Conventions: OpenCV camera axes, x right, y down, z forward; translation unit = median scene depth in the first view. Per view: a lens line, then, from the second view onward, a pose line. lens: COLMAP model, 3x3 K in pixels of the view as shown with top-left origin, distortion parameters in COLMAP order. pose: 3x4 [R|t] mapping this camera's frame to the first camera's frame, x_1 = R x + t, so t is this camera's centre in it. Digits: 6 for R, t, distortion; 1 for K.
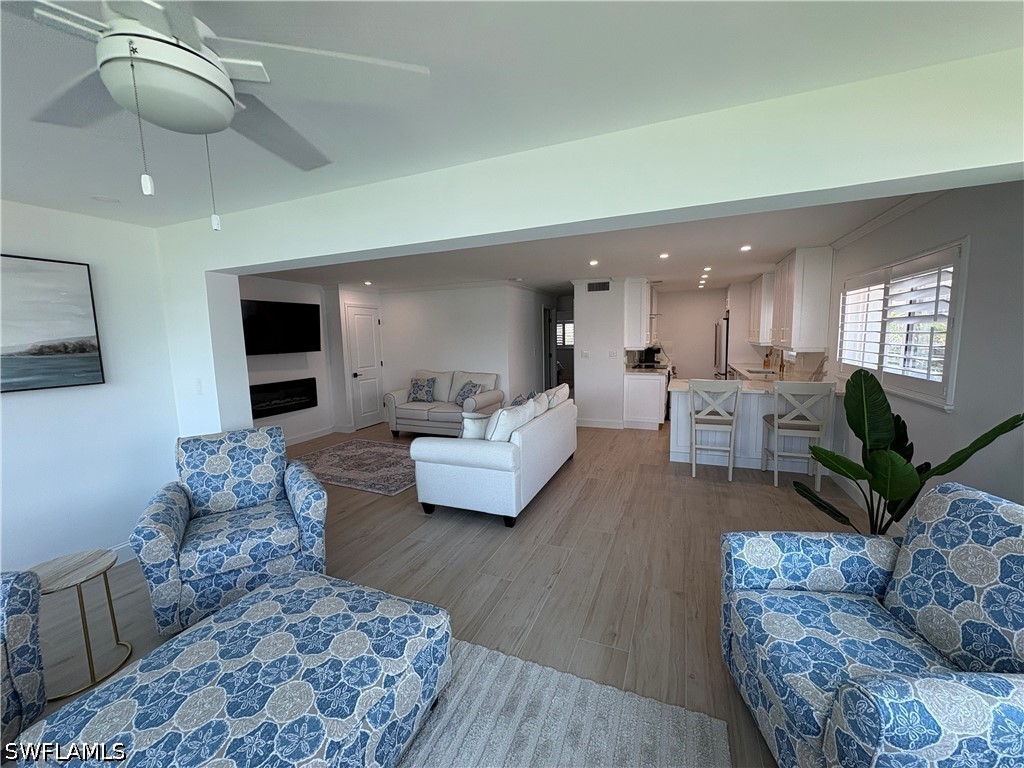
lens RADIAL K [[410.9, 0, 505.9], [0, 410.9, 384.4], [0, 0, 1]] dist [-0.000086, 0.000034]
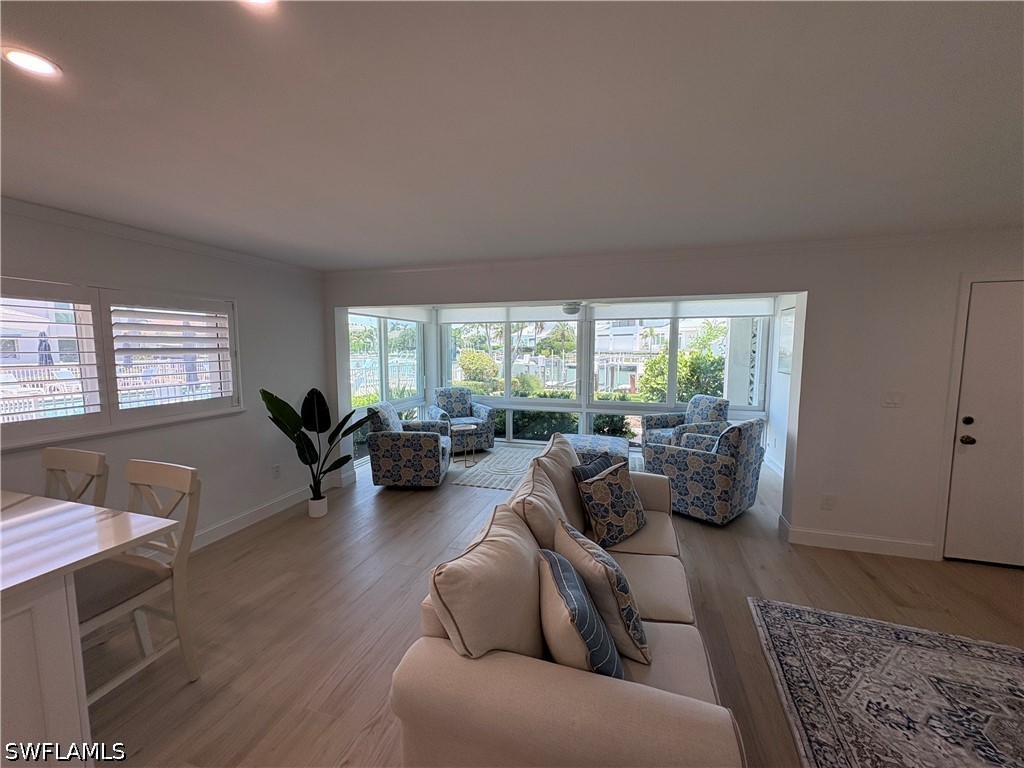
lens RADIAL K [[410.9, 0, 510.6], [0, 410.9, 385.2], [0, 0, 1]] dist [-0.000086, 0.000034]
pose [[-0.994643, 0.036658, -0.096649, 0.109459], [0.015340, 0.976997, 0.212702, -0.147864], [0.102223, 0.210080, -0.972326, 1.112941]]
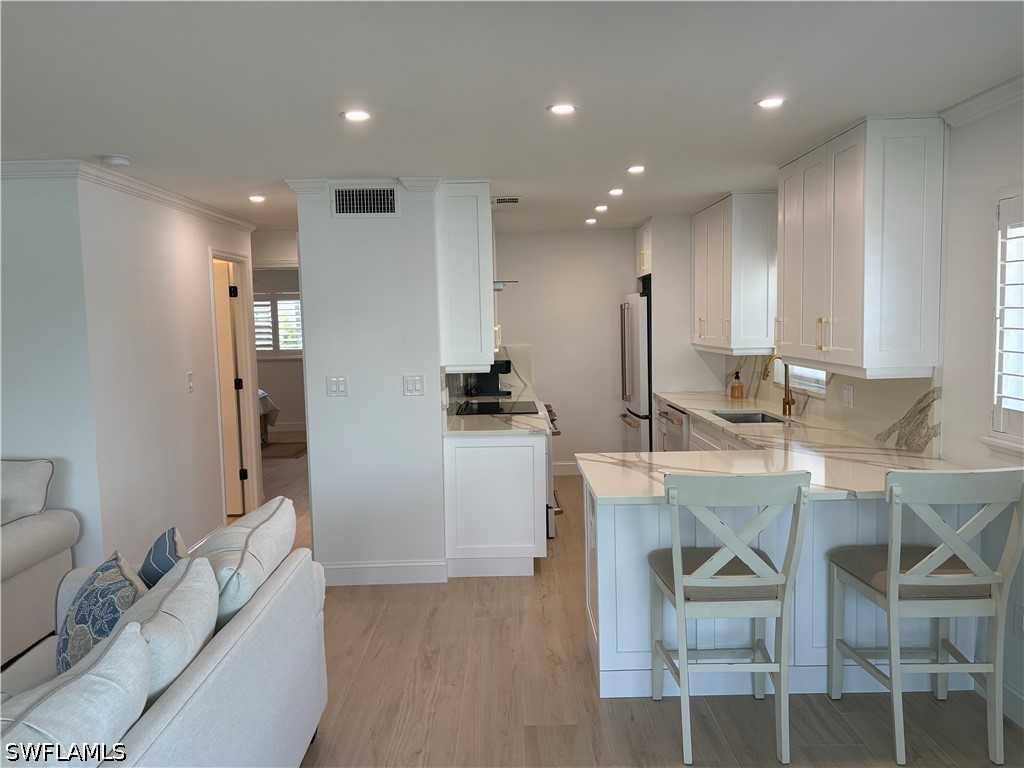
lens RADIAL K [[804.0, 0, 511.6], [0, 804.0, 388.3], [0, 0, 1]] dist [0.012979, -0.001549]
pose [[0.912909, -0.032487, 0.406869, 0.047314], [0.047858, 0.998471, -0.027656, -0.045282], [-0.405348, 0.044719, 0.913068, 0.303555]]
